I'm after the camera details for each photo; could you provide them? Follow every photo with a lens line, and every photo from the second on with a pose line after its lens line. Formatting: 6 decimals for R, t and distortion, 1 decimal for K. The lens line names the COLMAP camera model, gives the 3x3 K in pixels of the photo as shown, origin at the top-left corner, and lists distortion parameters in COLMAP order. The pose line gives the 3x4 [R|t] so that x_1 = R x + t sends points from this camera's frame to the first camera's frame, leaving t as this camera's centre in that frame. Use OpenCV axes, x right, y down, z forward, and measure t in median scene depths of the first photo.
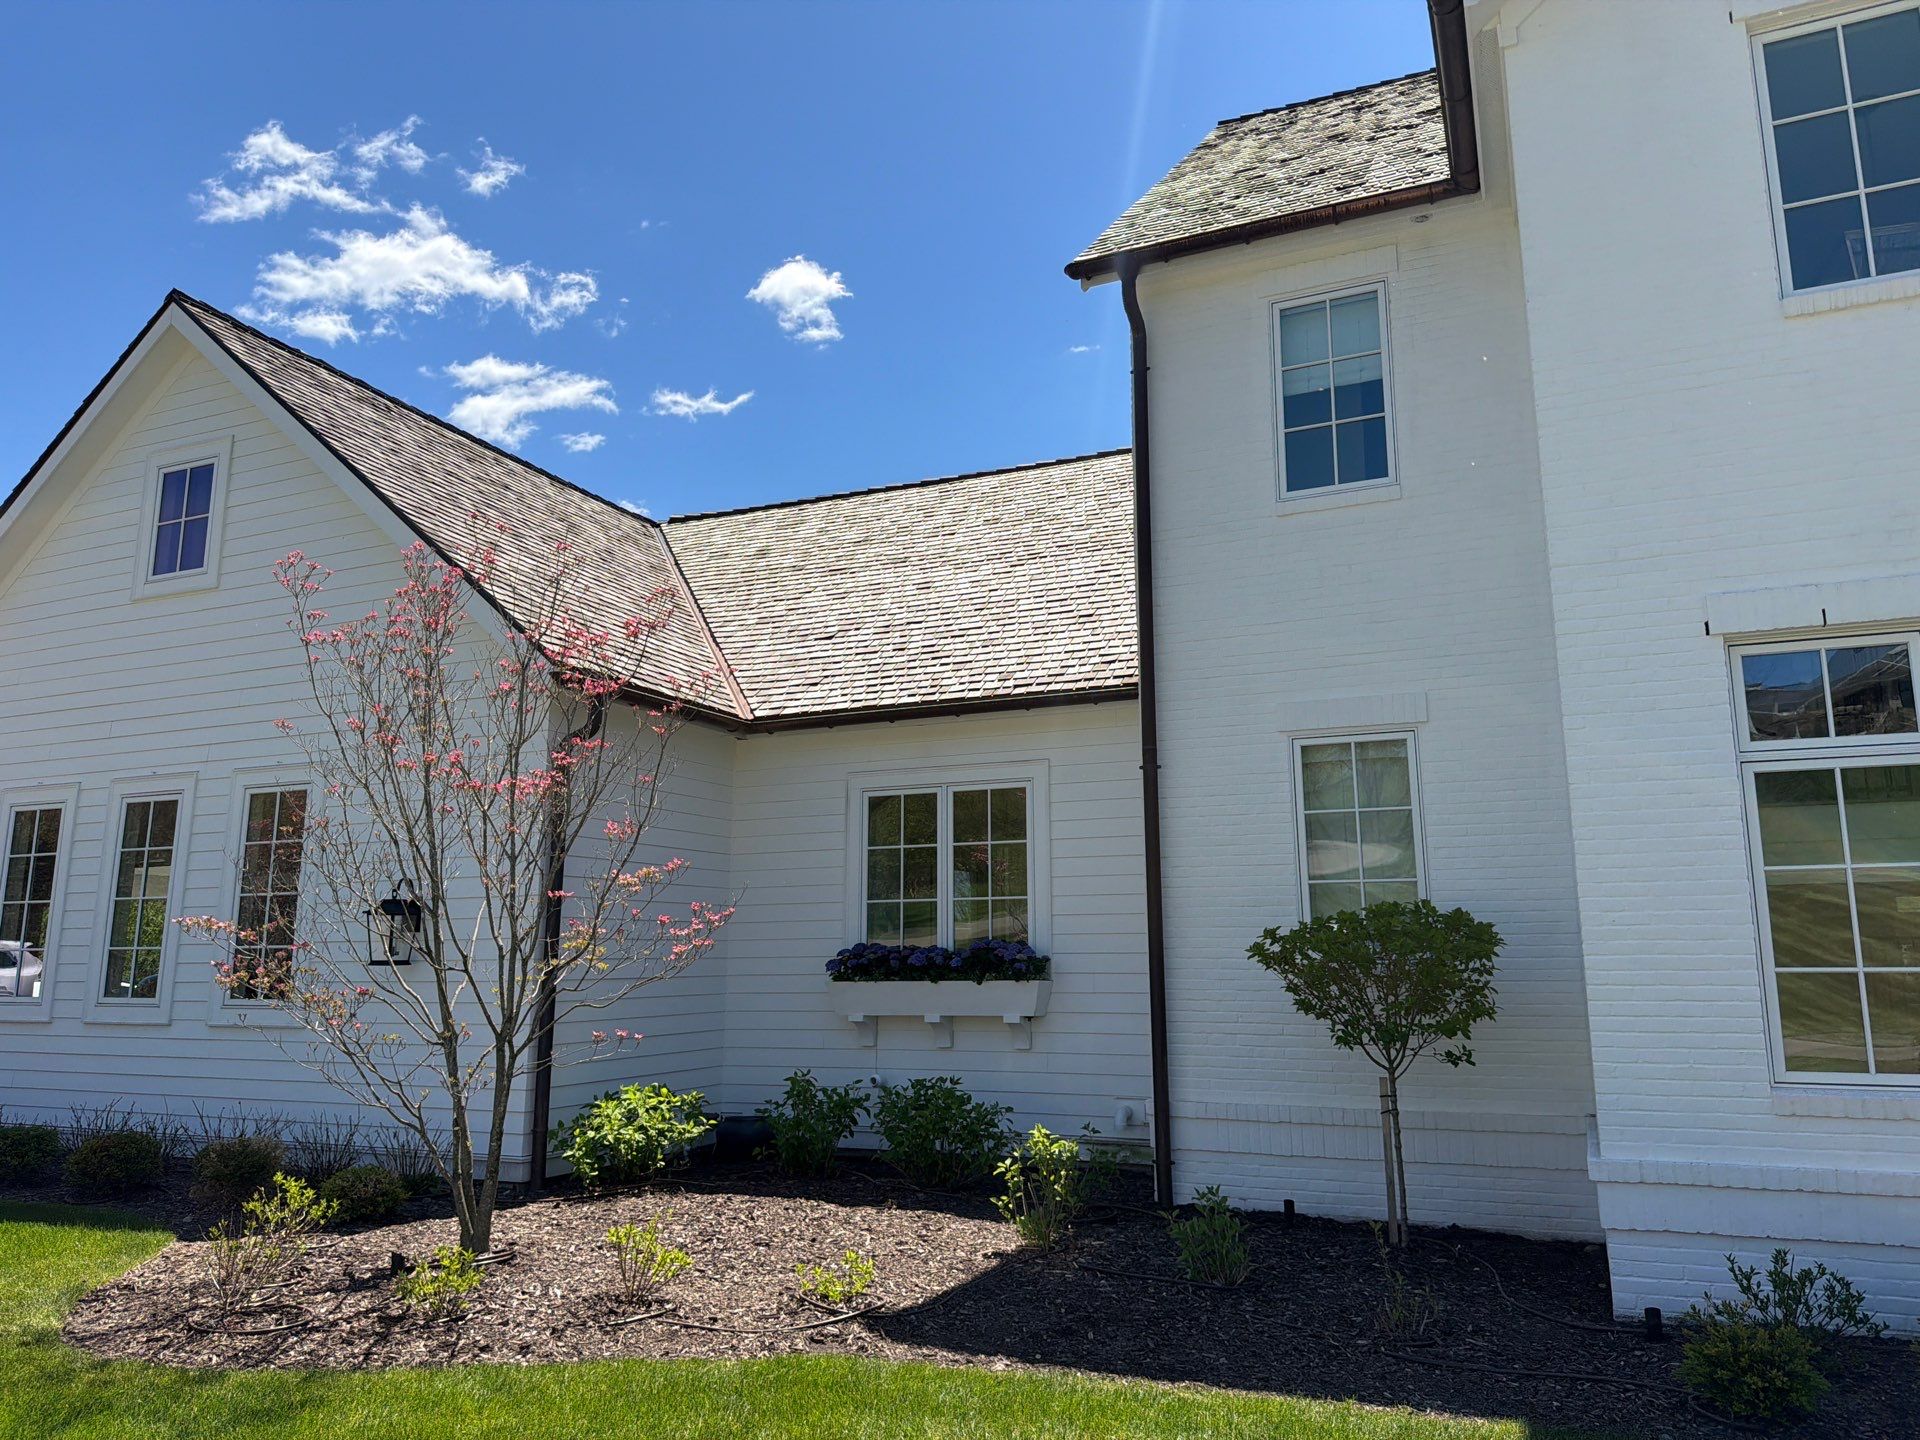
lens RADIAL K [[1362.1, 0, 962.9], [0, 1362.1, 707.4], [0, 0, 1]] dist [0.018244, -0.026711]
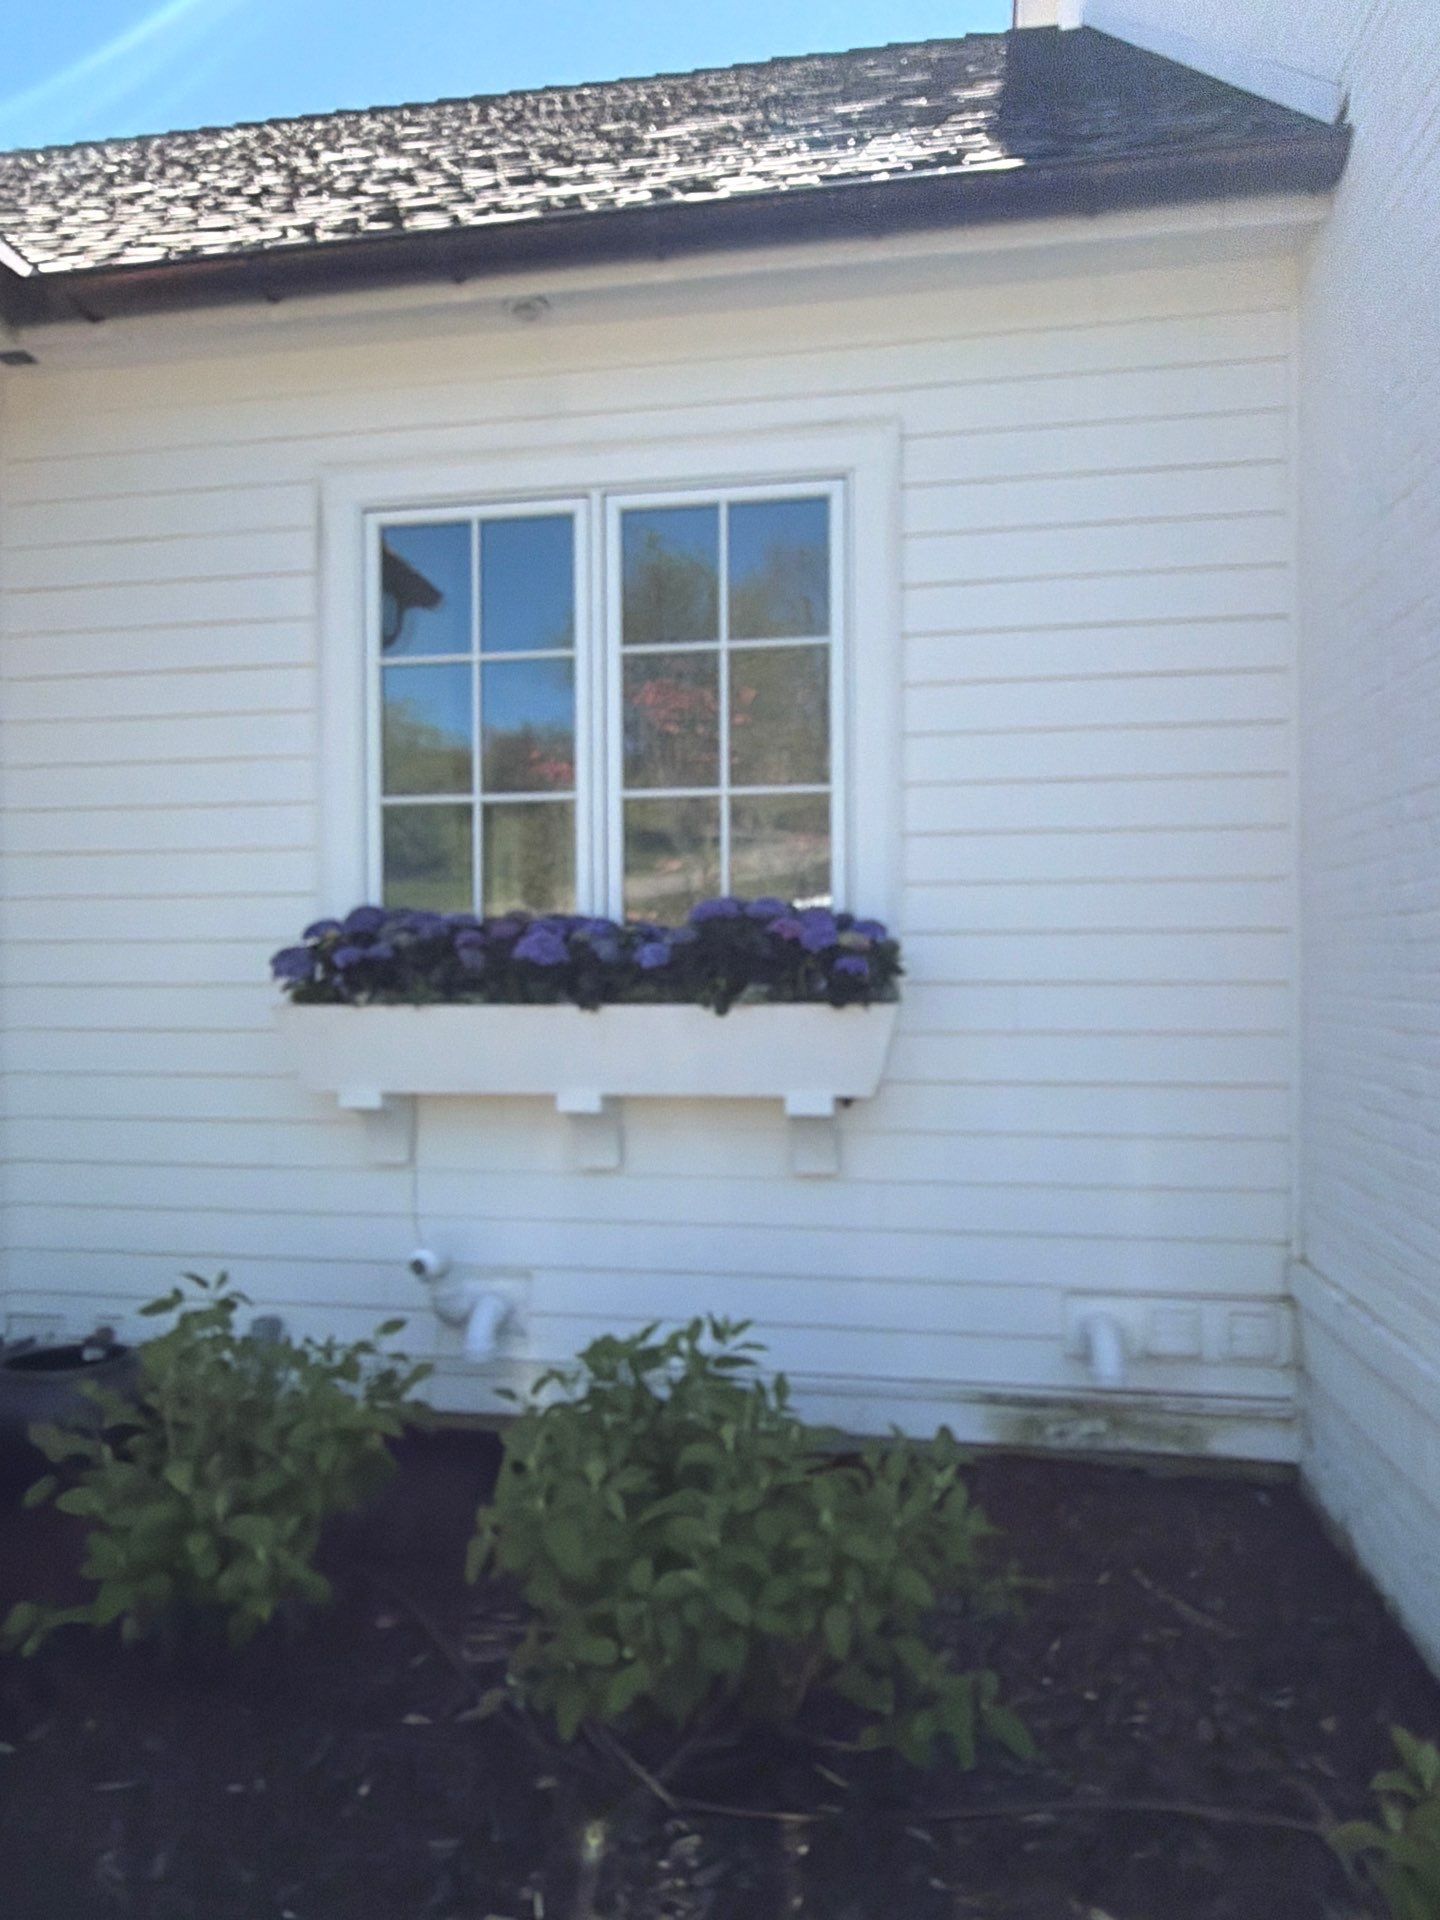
lens RADIAL K [[1190.8, 0, 720.7], [0, 1190.8, 965.3], [0, 0, 1]] dist [0.001241, -0.001583]
pose [[0.964268, -0.005517, 0.264869, -0.083188], [-0.047919, 0.979661, 0.194855, 0.146221], [-0.260557, -0.200584, 0.944392, 0.800969]]
